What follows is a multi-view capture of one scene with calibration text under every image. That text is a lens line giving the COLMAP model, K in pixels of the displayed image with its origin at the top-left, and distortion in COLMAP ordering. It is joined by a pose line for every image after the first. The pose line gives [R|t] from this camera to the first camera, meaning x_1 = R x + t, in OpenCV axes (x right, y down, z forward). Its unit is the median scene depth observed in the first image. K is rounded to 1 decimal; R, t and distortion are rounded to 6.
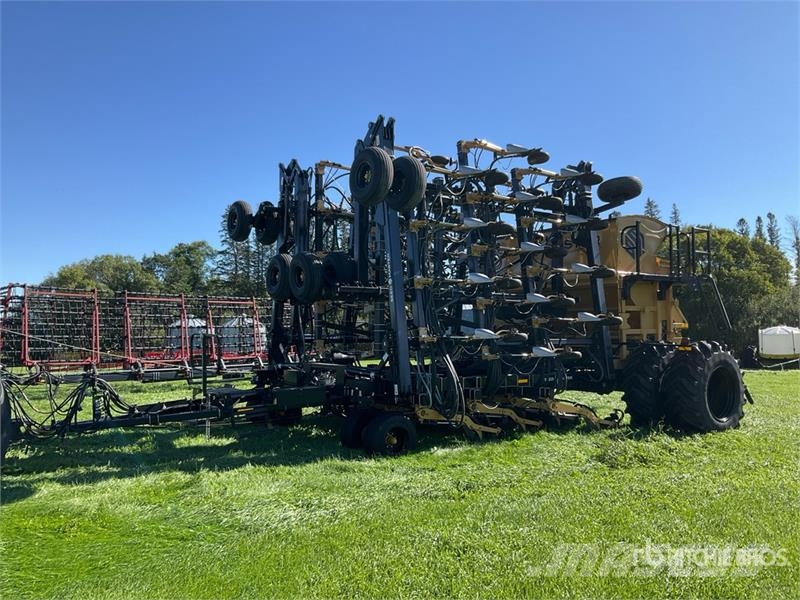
lens RADIAL K [[674.3, 0, 400.0], [0, 674.3, 300.0], [0, 0, 1]] dist [0.086465, -0.154969]
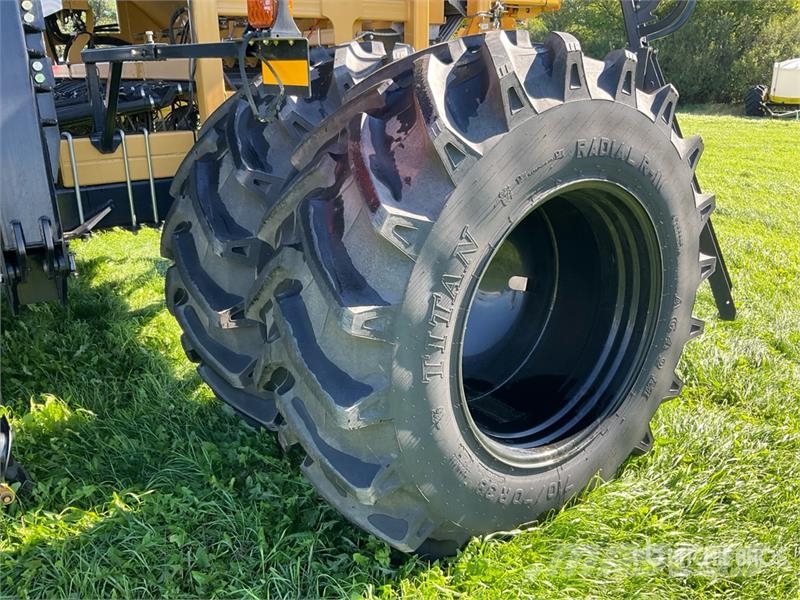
lens RADIAL K [[674.3, 0, 400.0], [0, 674.3, 300.0], [0, 0, 1]] dist [0.086465, -0.154969]
pose [[0.999942, 0.005291, 0.009329, 0.106711], [-0.008335, 0.930748, 0.365567, 0.015569], [-0.006749, -0.365623, 0.930738, 0.208914]]
